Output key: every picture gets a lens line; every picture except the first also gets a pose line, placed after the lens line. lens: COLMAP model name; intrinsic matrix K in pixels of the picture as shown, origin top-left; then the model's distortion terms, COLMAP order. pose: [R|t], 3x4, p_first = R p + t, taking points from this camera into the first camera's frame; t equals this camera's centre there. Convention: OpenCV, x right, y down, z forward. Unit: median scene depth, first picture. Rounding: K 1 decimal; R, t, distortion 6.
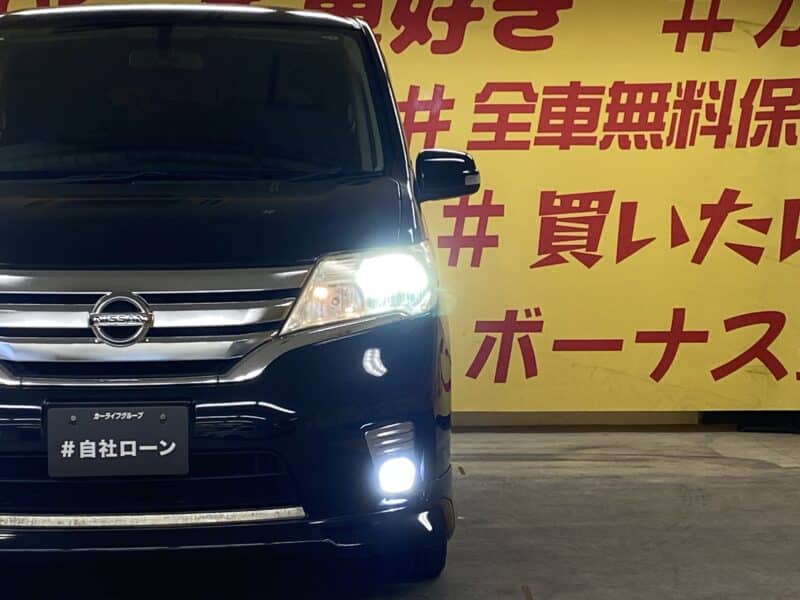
lens RADIAL K [[1972.5, 0, 400.0], [0, 1972.5, 300.0], [0, 0, 1]] dist [0.029332, 0.371837]
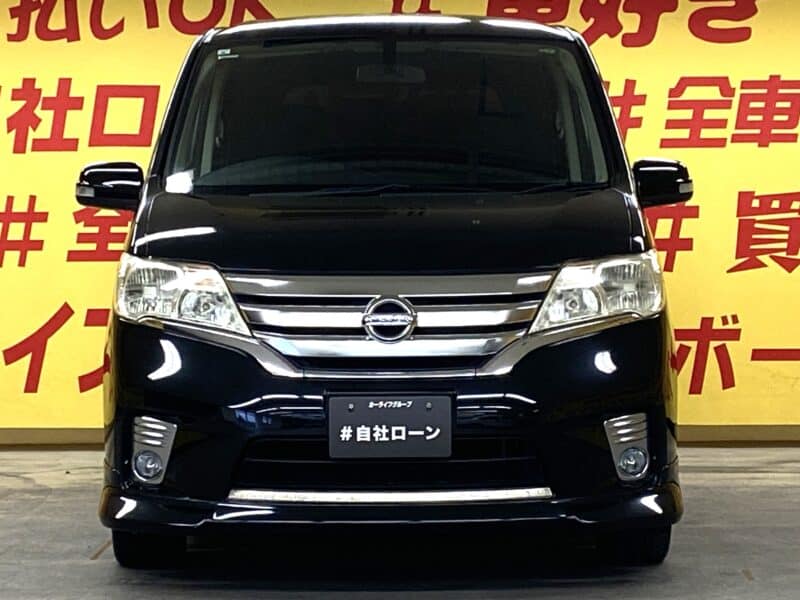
lens RADIAL K [[2474.5, 0, 399.6], [0, 2474.5, 282.5], [0, 0, 1]] dist [0.012418, 0.943068]
pose [[0.998661, -0.000299, -0.051731, -0.036794], [-0.000313, 0.999930, -0.011826, 0.003189], [0.051731, 0.011827, 0.998591, -0.241123]]
